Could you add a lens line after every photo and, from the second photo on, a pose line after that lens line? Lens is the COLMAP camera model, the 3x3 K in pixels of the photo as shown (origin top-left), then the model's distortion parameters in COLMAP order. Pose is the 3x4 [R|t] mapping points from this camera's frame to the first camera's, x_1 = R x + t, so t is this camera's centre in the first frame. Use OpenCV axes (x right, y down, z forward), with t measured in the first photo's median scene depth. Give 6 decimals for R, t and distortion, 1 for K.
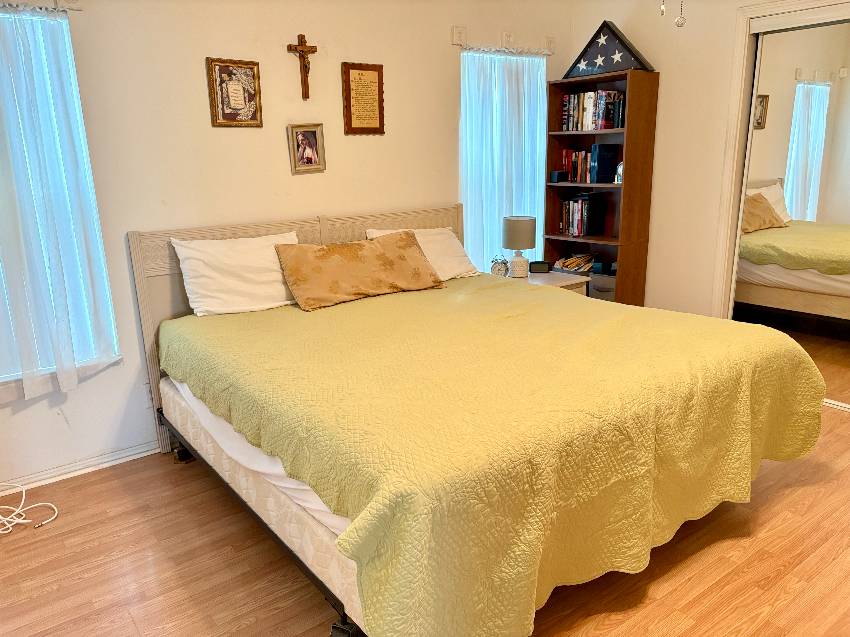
lens RADIAL K [[645.6, 0, 425.0], [0, 645.6, 318.5], [0, 0, 1]] dist [-0.004020, 0.067810]
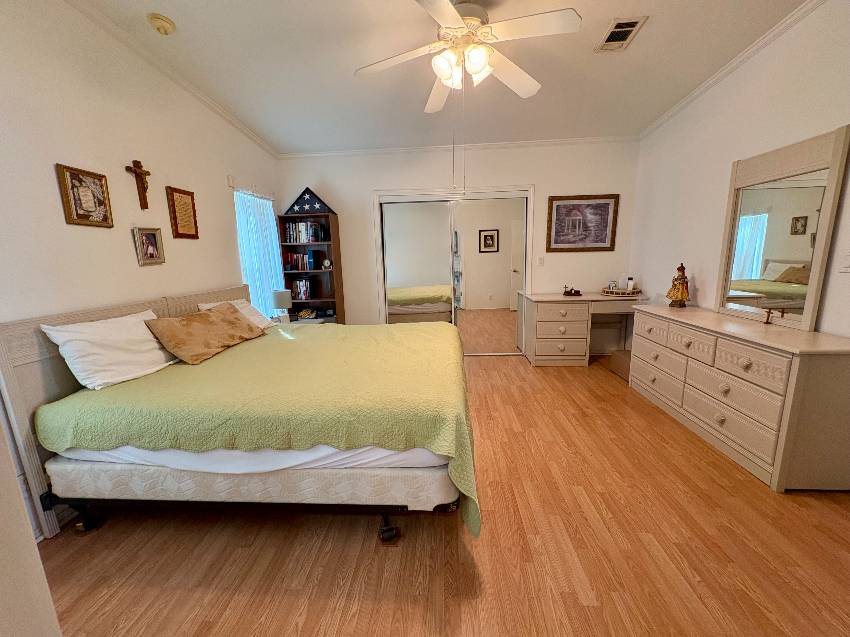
lens RADIAL K [[334.9, 0, 425.0], [0, 334.9, 318.5], [0, 0, 1]] dist [-0.000584, -0.000132]
pose [[0.657702, -0.137519, 0.740619, -0.335932], [0.202609, 0.979258, 0.001904, -0.009213], [-0.725519, 0.148804, 0.671922, 0.162479]]
